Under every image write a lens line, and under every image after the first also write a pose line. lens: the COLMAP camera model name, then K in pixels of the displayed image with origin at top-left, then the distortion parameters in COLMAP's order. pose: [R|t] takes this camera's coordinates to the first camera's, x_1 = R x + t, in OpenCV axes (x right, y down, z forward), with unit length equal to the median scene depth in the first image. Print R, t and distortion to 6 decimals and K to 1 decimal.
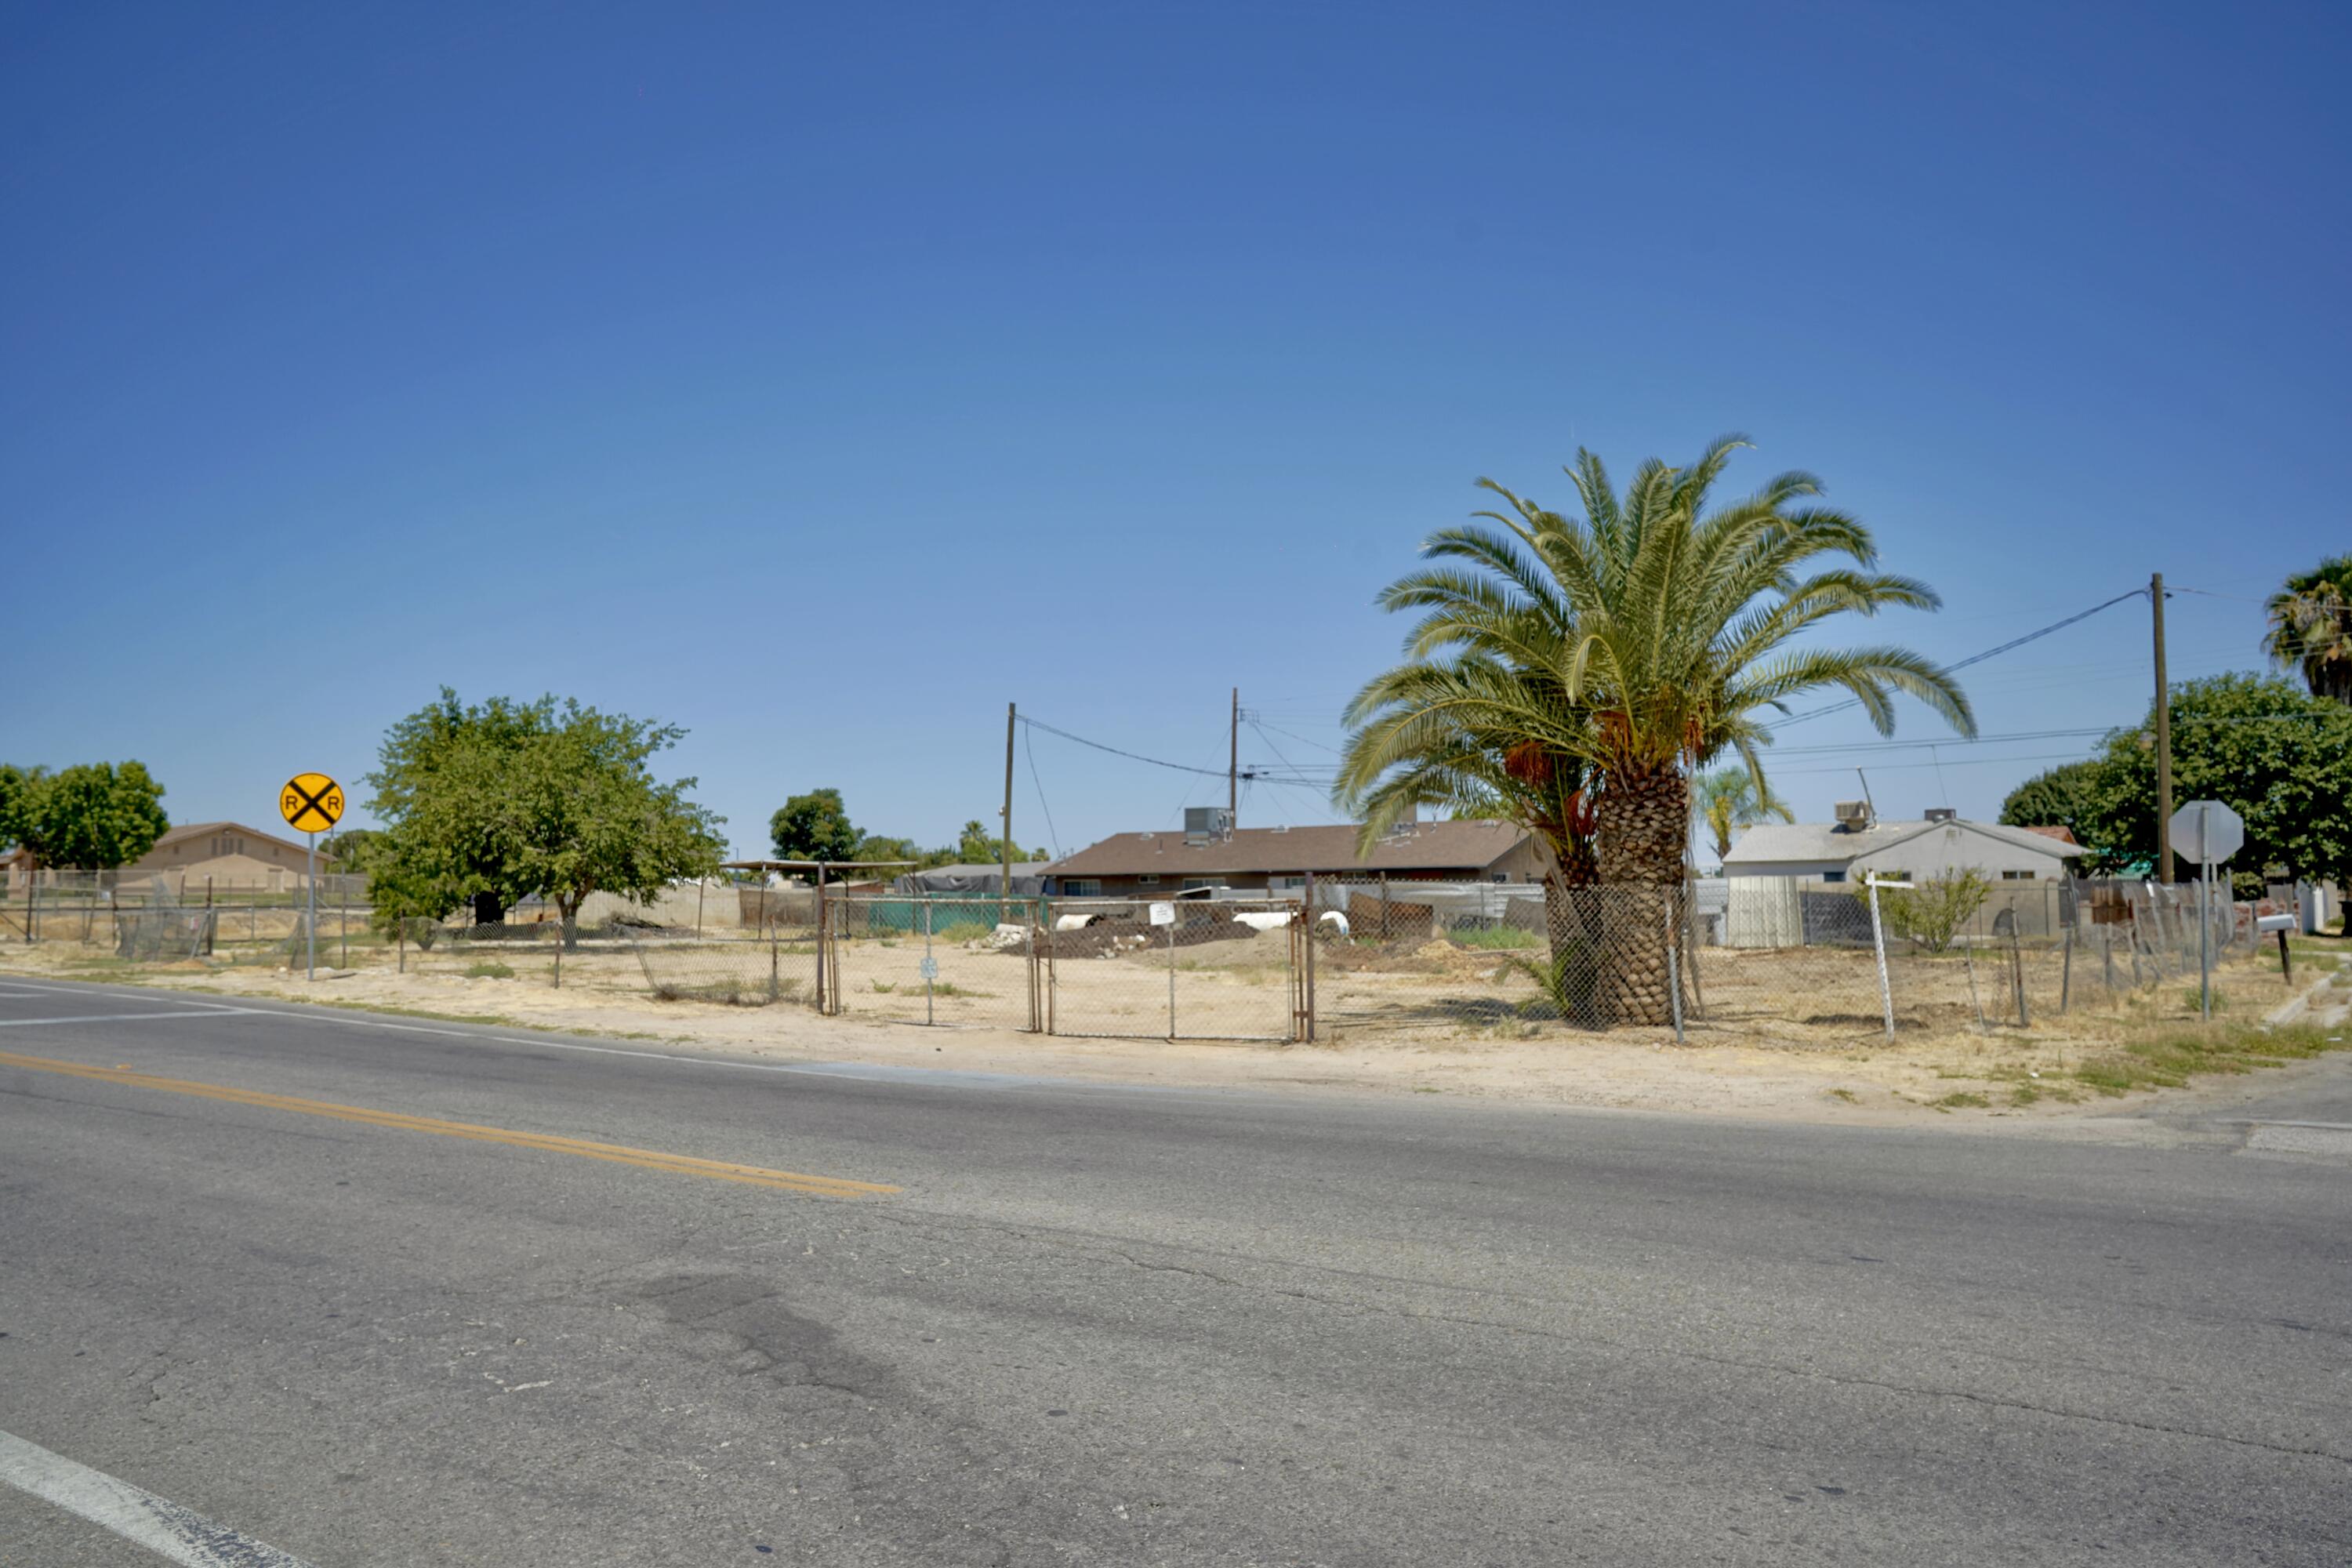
lens RADIAL K [[1597.3, 0, 1182.1], [0, 1597.3, 768.2], [0, 0, 1]] dist [-0.034017, 0.050659]
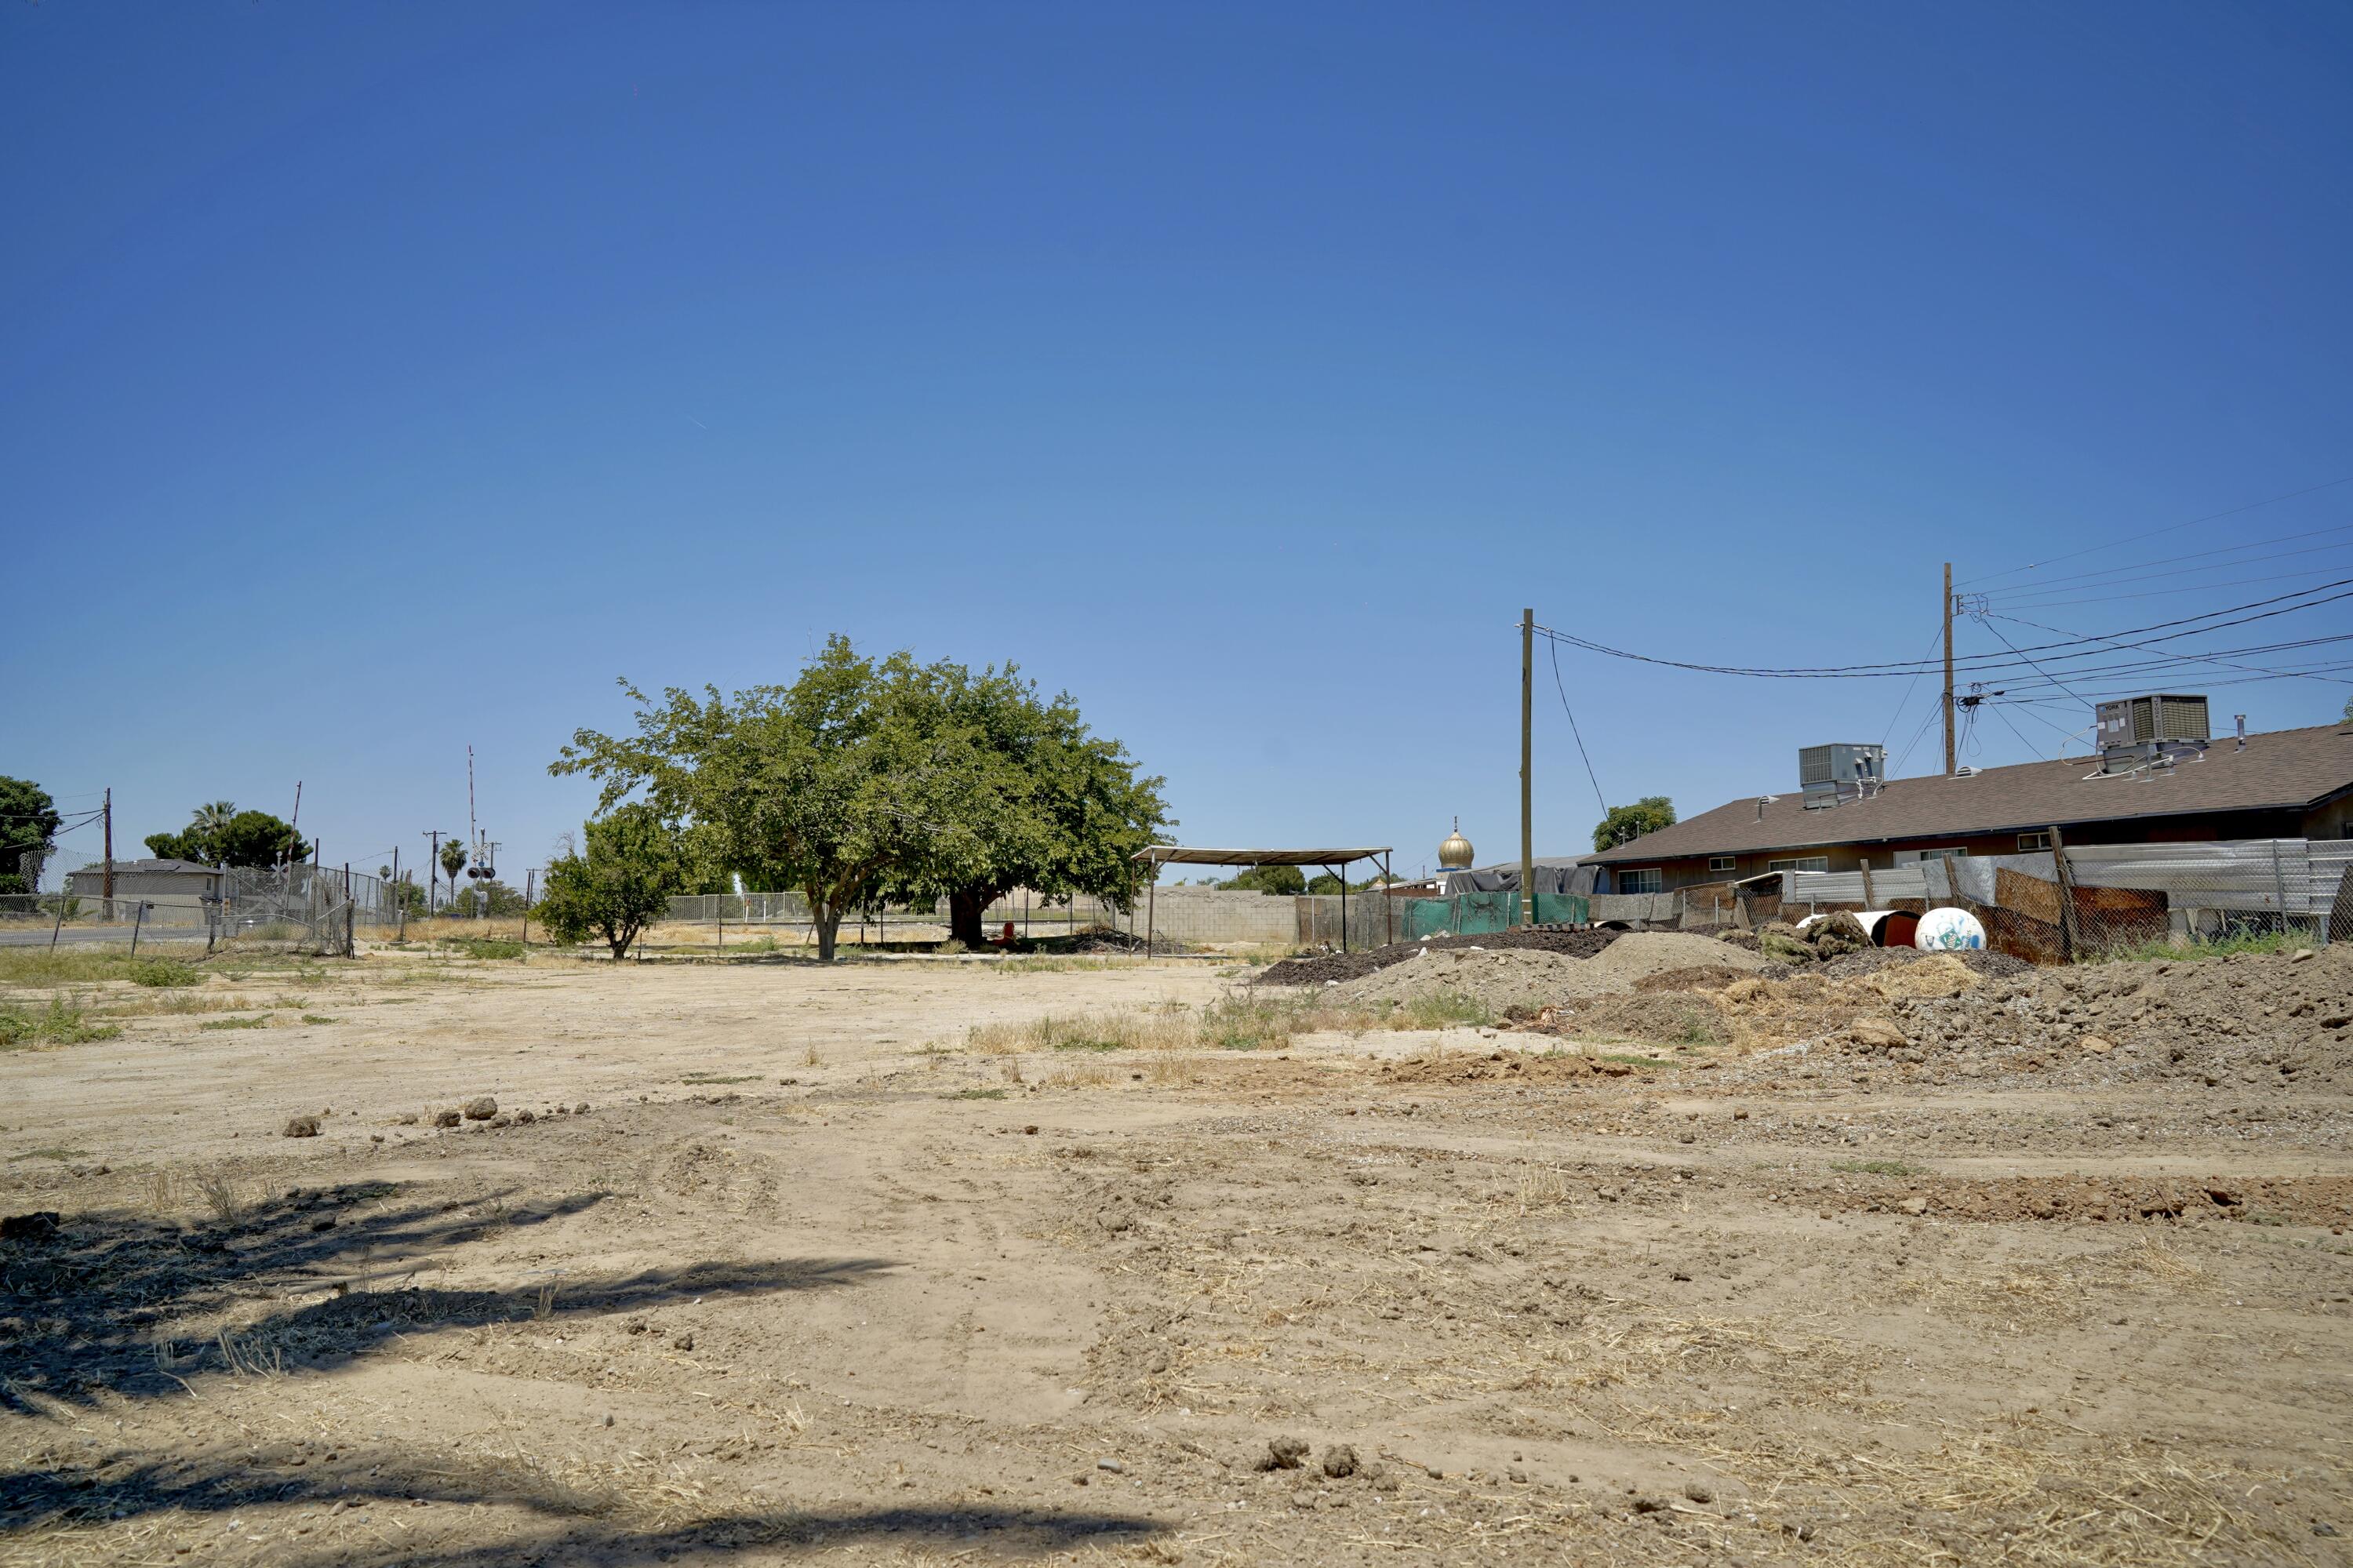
lens RADIAL K [[1598.0, 0, 1187.7], [0, 1598.0, 790.7], [0, 0, 1]] dist [-0.034017, 0.050659]
pose [[0.827912, -0.046320, -0.558942, 0.205370], [0.042497, 0.998900, -0.019833, 0.060073], [0.559245, -0.007334, 0.828970, 0.507037]]
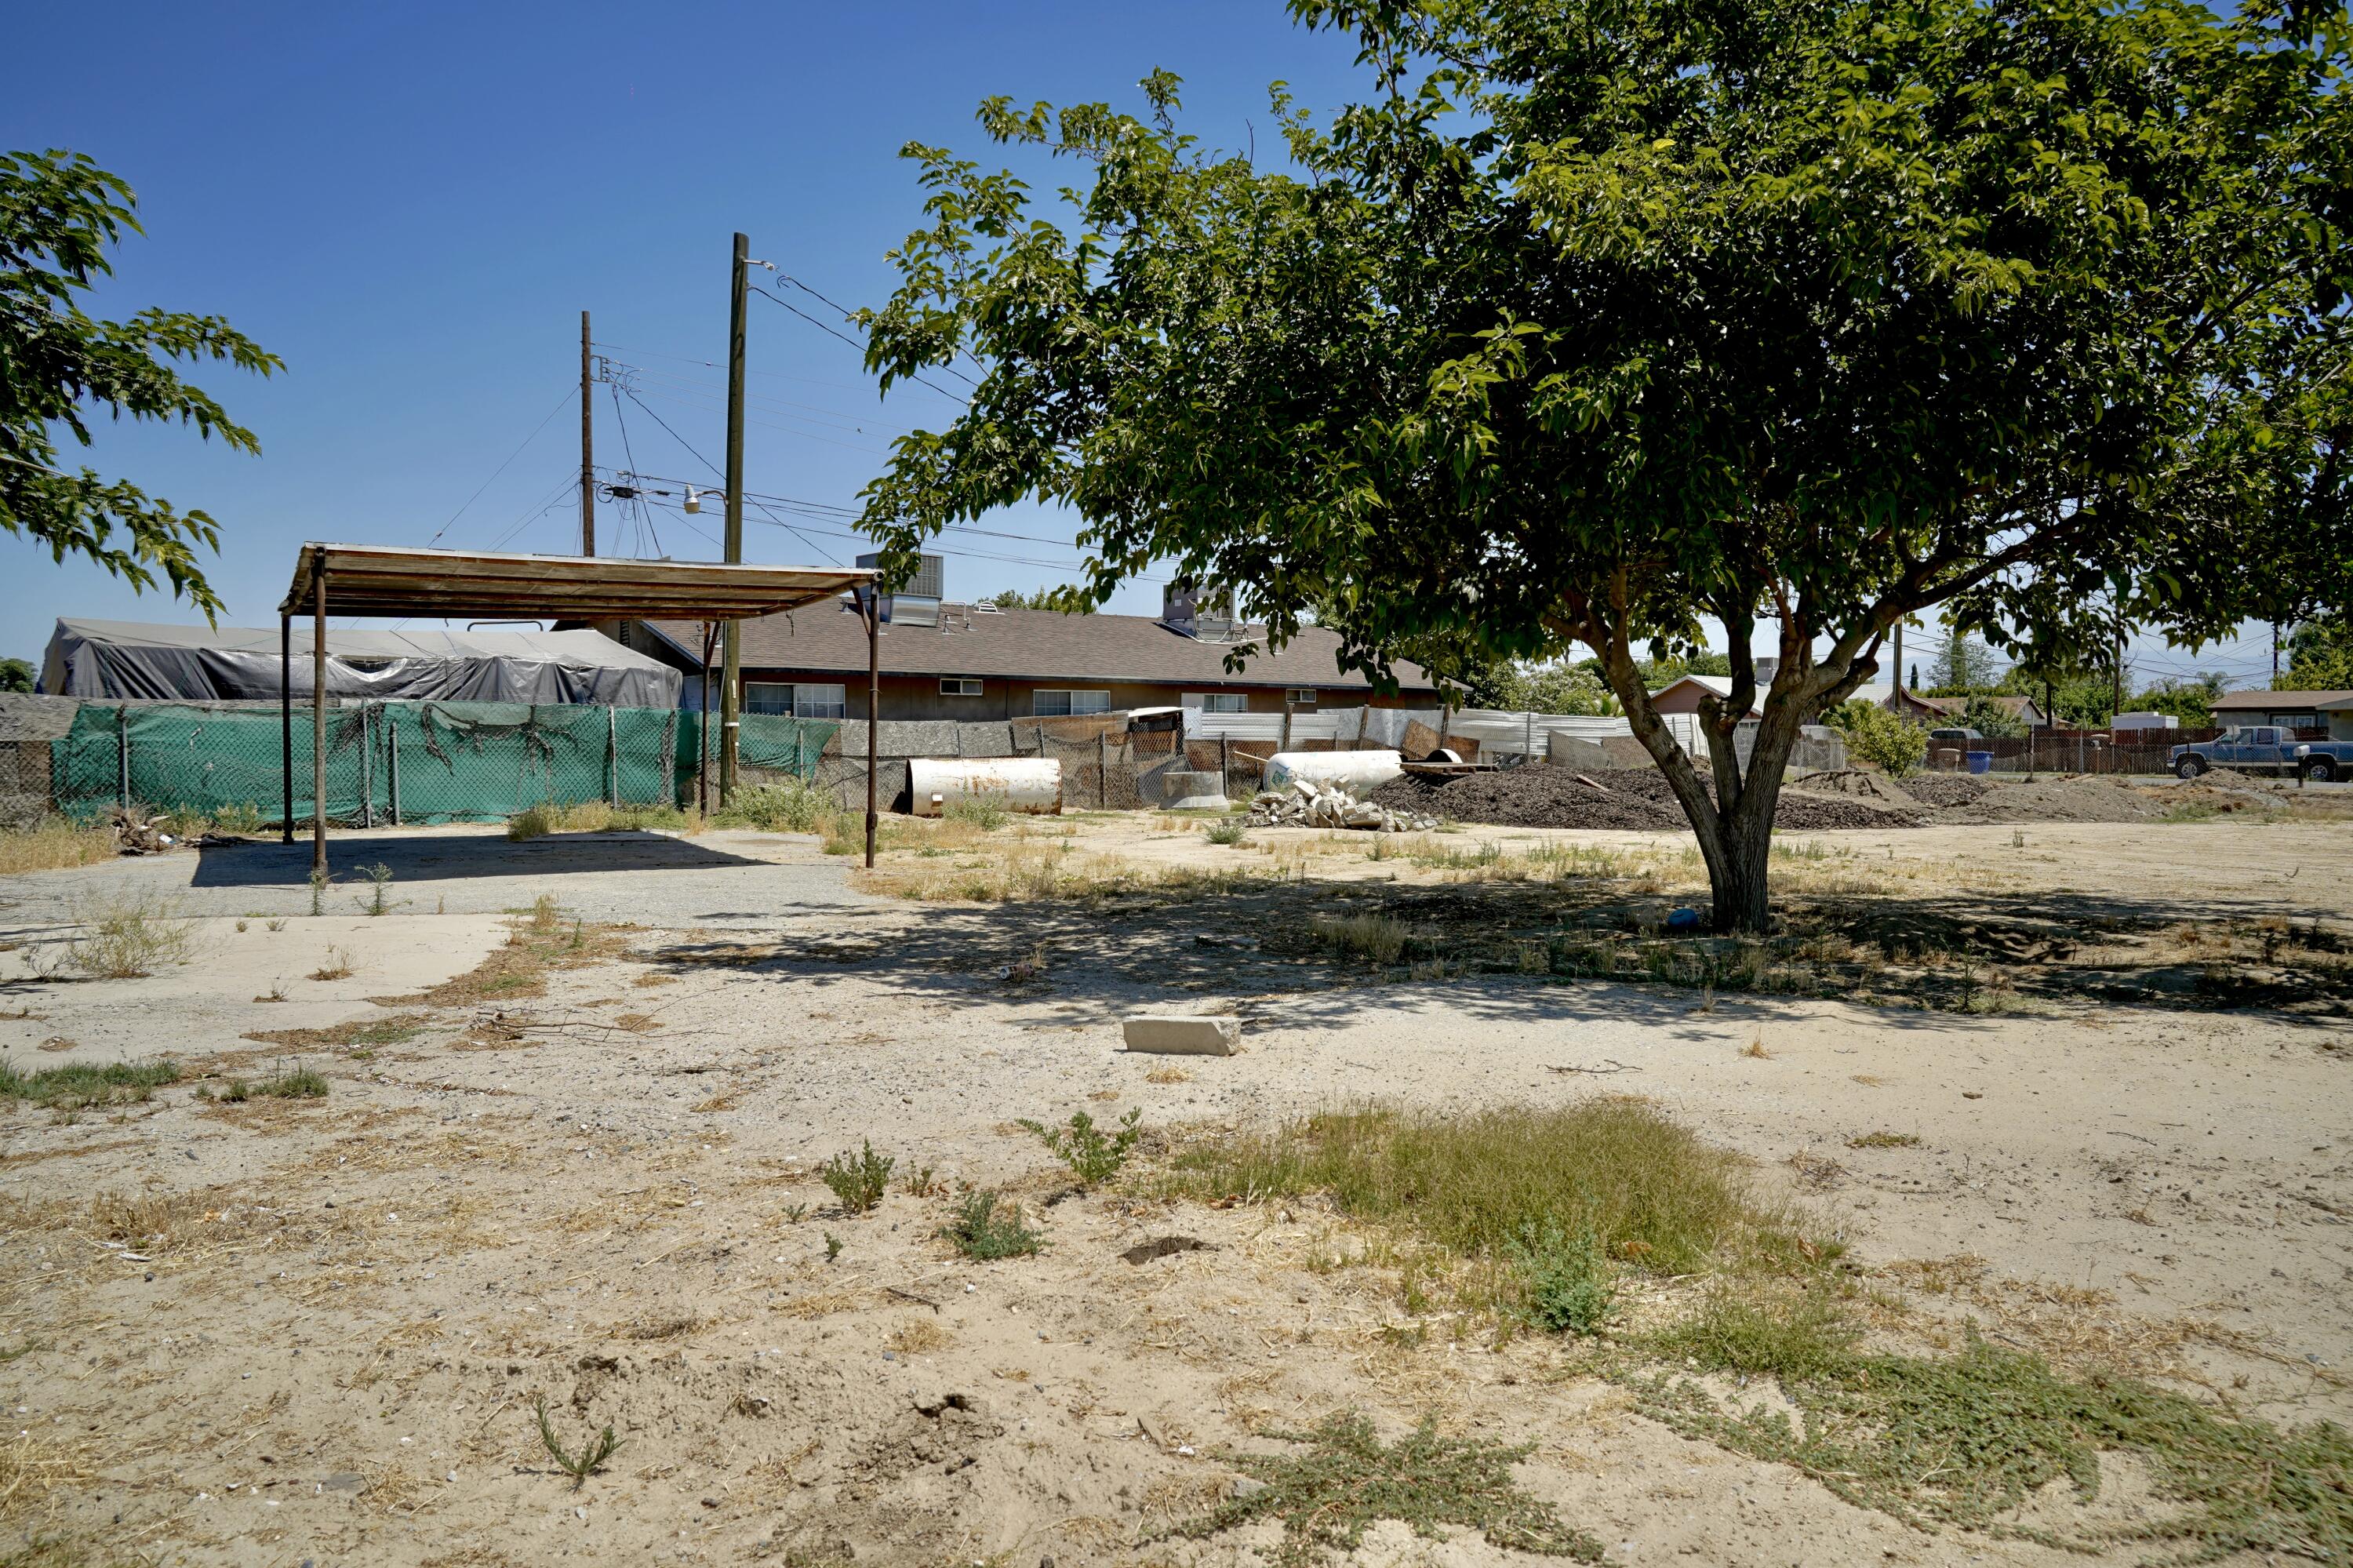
lens RADIAL K [[1598.0, 0, 1166.0], [0, 1598.0, 776.0], [0, 0, 1]] dist [-0.034017, 0.050659]
pose [[0.194981, -0.016845, 0.980662, -0.668068], [-0.079083, 0.996327, 0.032838, 0.101361], [-0.977614, -0.083956, 0.192932, 1.128479]]
